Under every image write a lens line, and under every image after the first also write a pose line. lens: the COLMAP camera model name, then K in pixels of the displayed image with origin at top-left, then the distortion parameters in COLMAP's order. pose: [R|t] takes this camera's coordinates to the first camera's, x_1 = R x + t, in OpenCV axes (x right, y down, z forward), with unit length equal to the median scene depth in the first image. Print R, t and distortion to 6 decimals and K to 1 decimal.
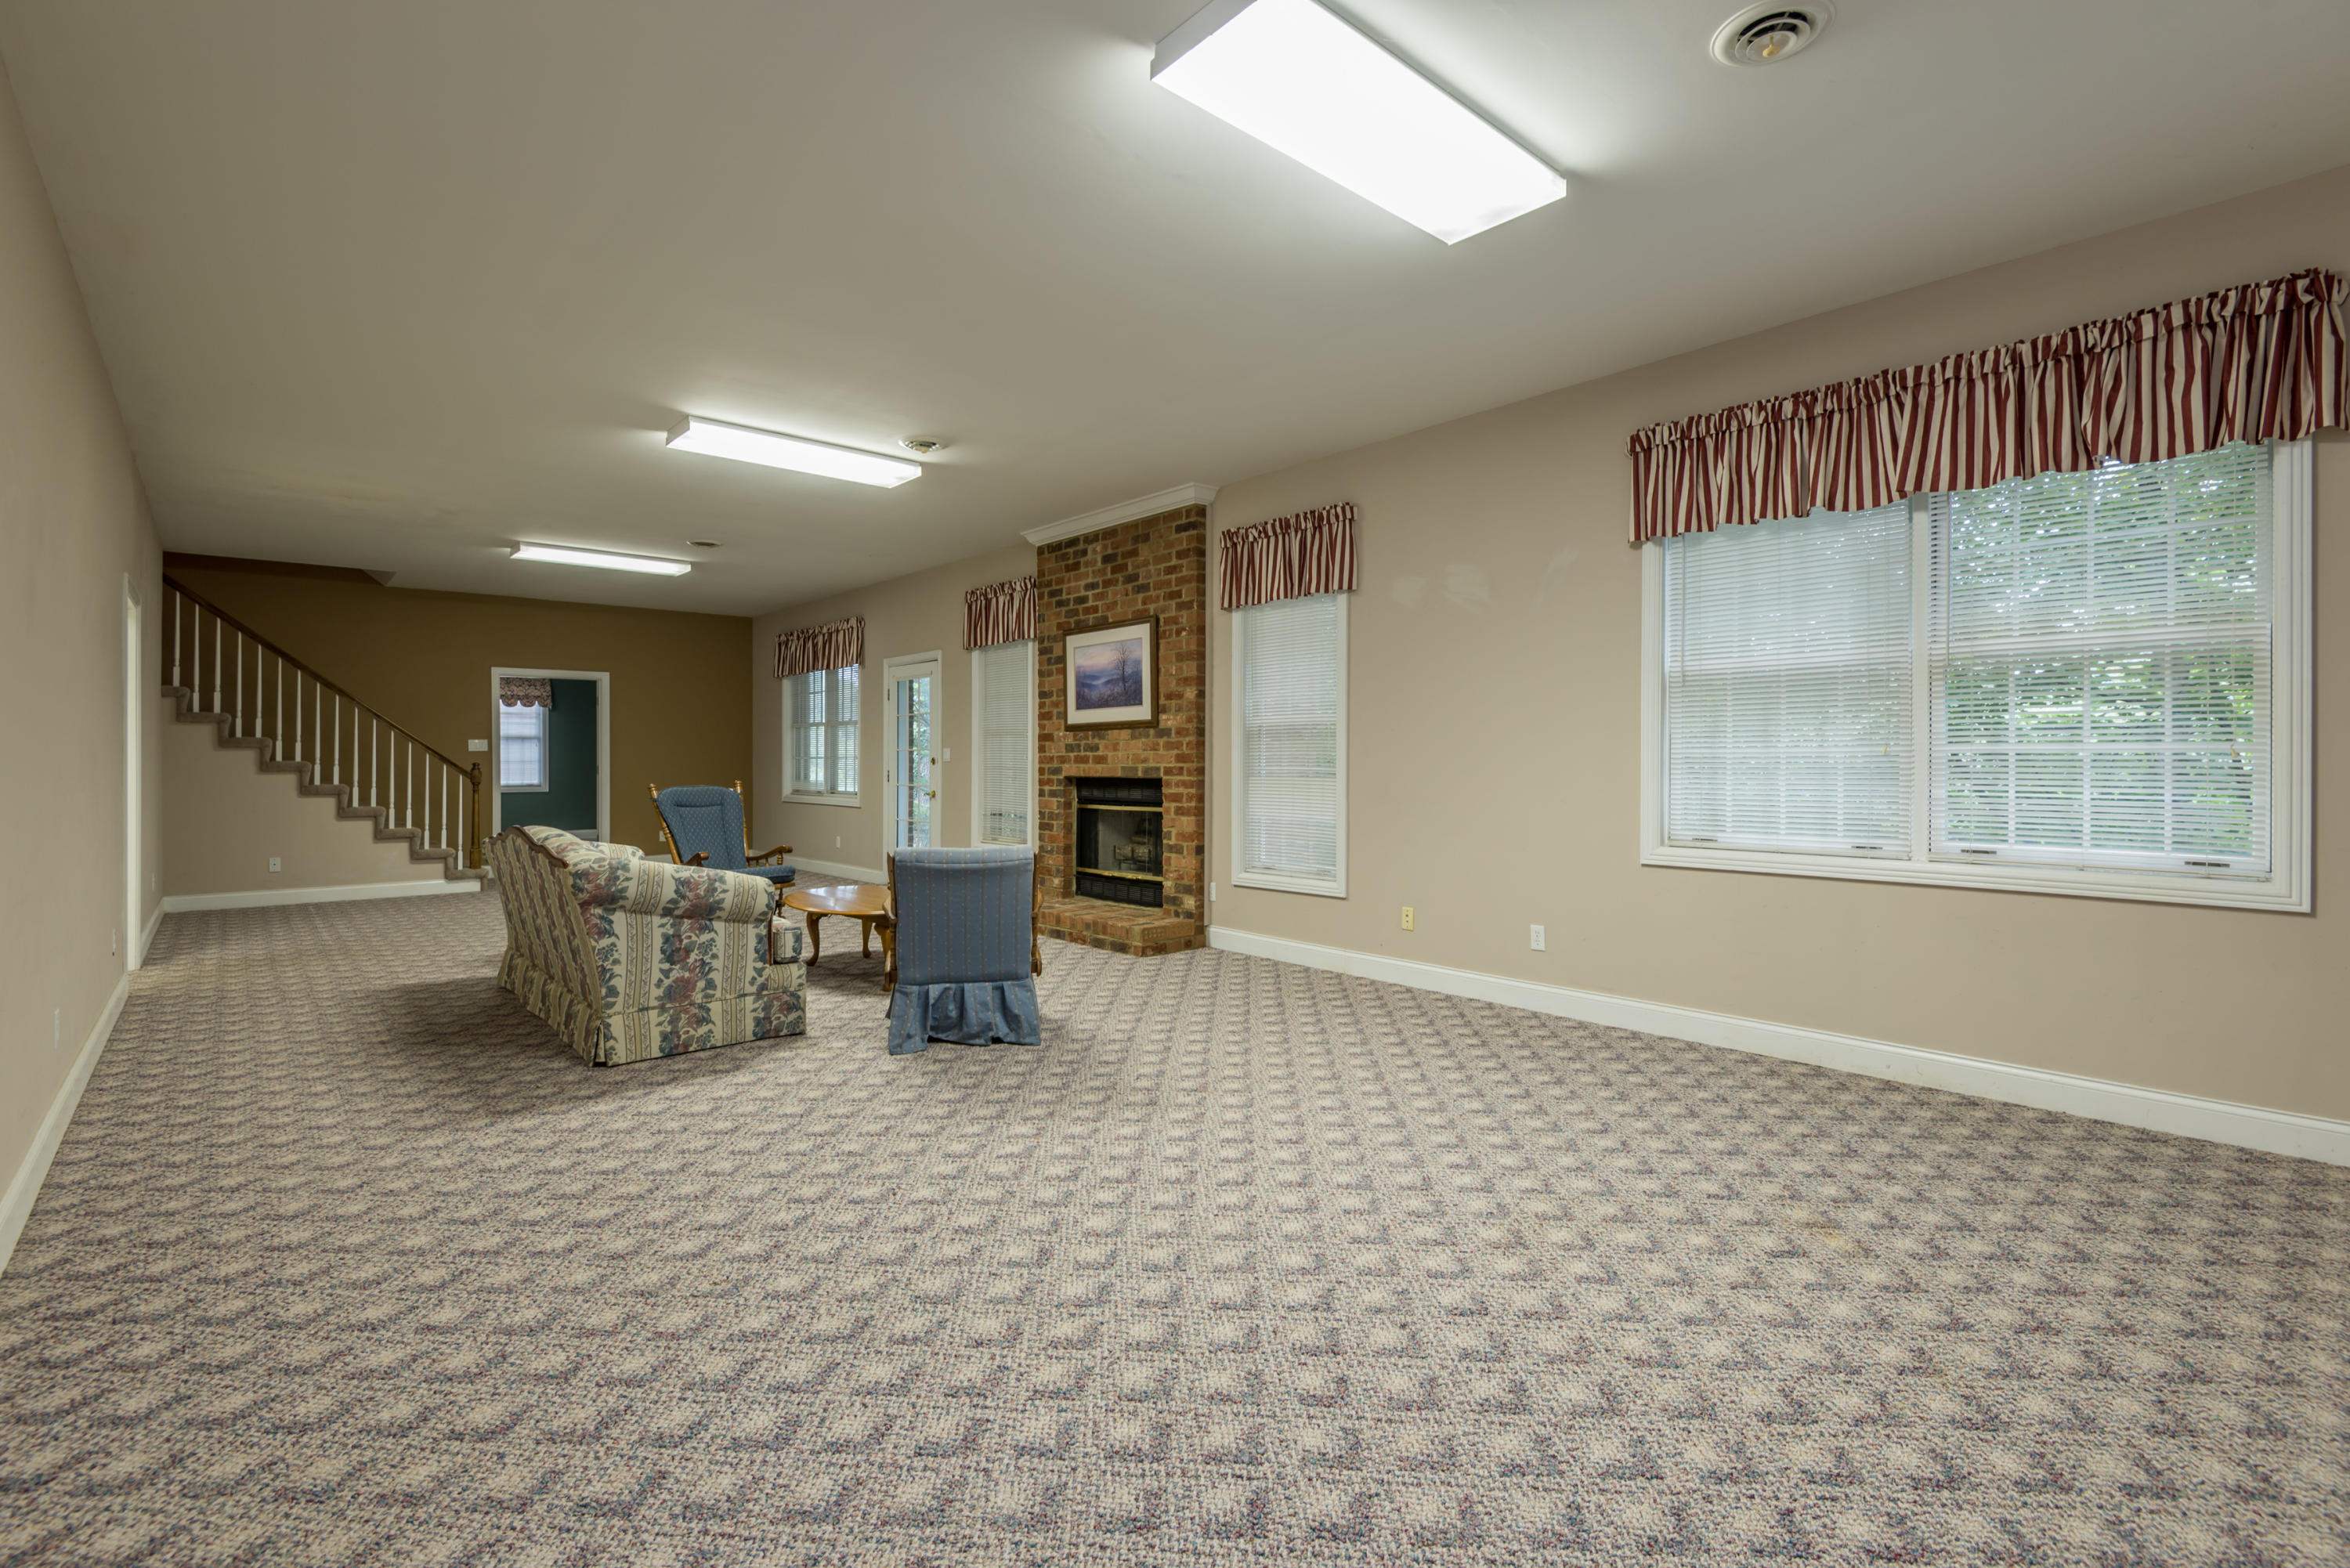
lens RADIAL K [[1072.9, 0, 1173.1], [0, 1072.9, 768.2], [0, 0, 1]] dist [0.016000, -0.003525]
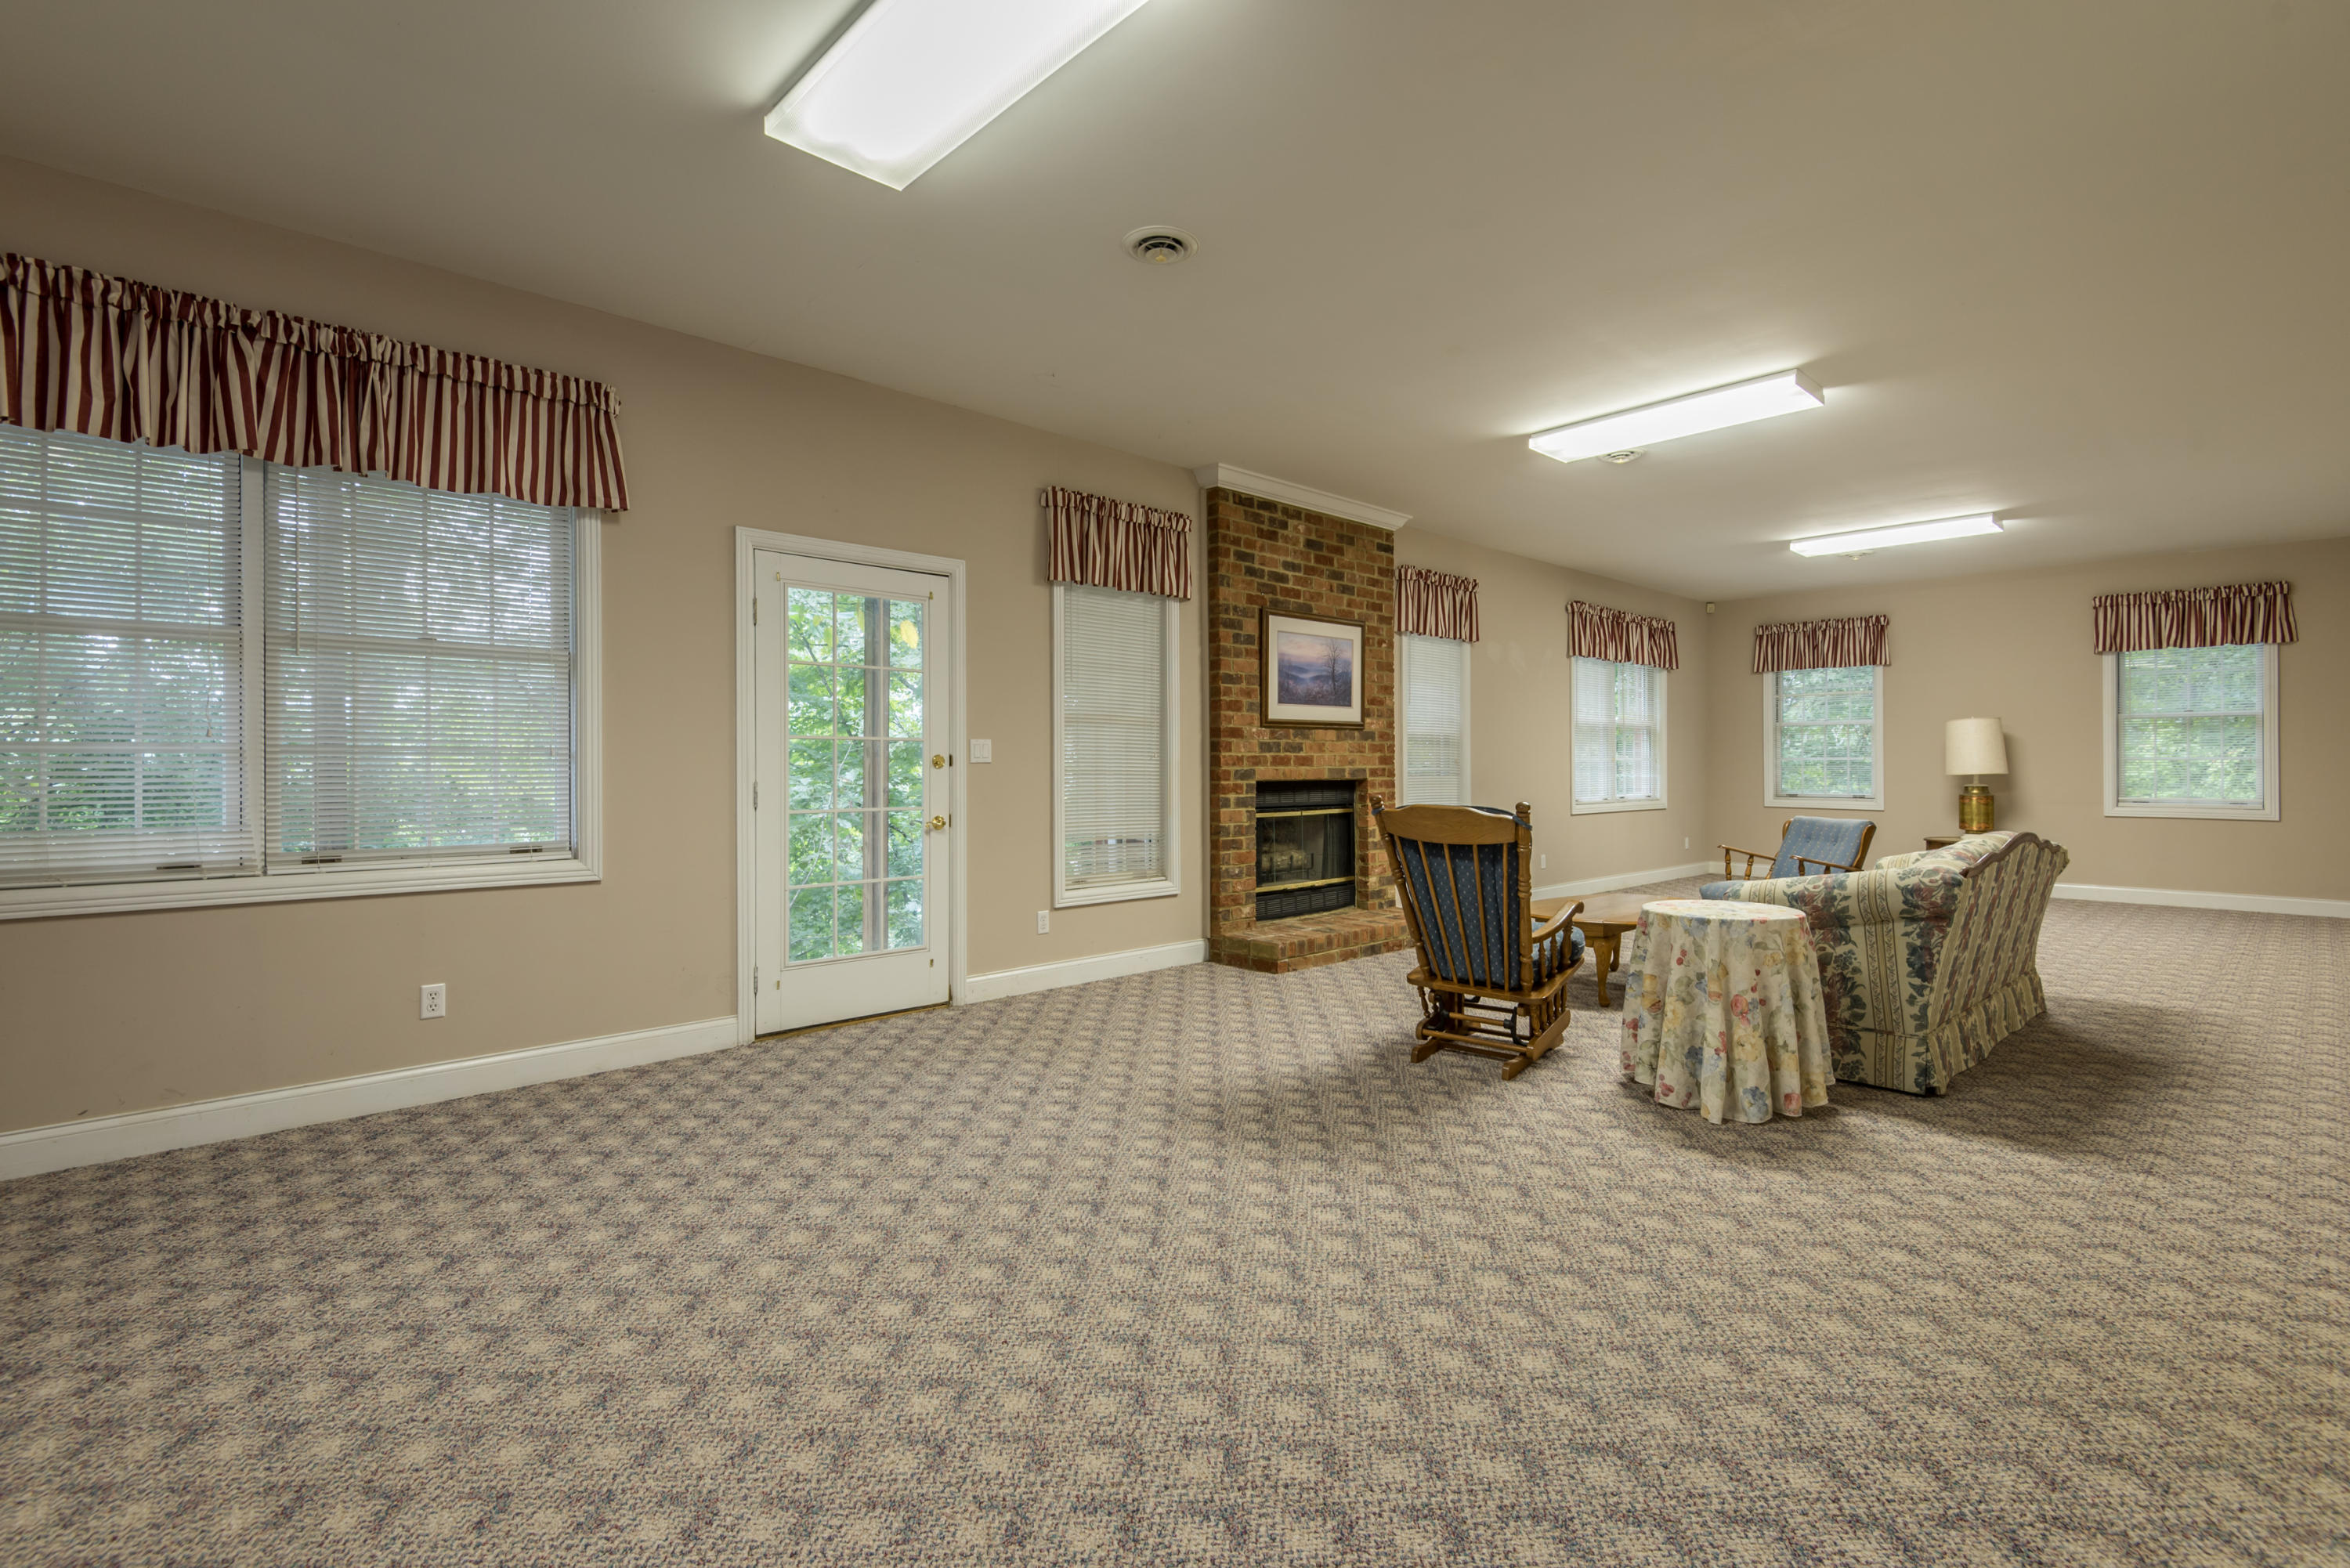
lens RADIAL K [[1072.9, 0, 1172.0], [0, 1072.9, 765.7], [0, 0, 1]] dist [0.016000, -0.003525]
pose [[-0.037972, 0.002156, 0.999276, -0.979800], [0.007684, 0.999969, -0.001865, -0.003231], [-0.999249, 0.007608, -0.037988, 1.154754]]
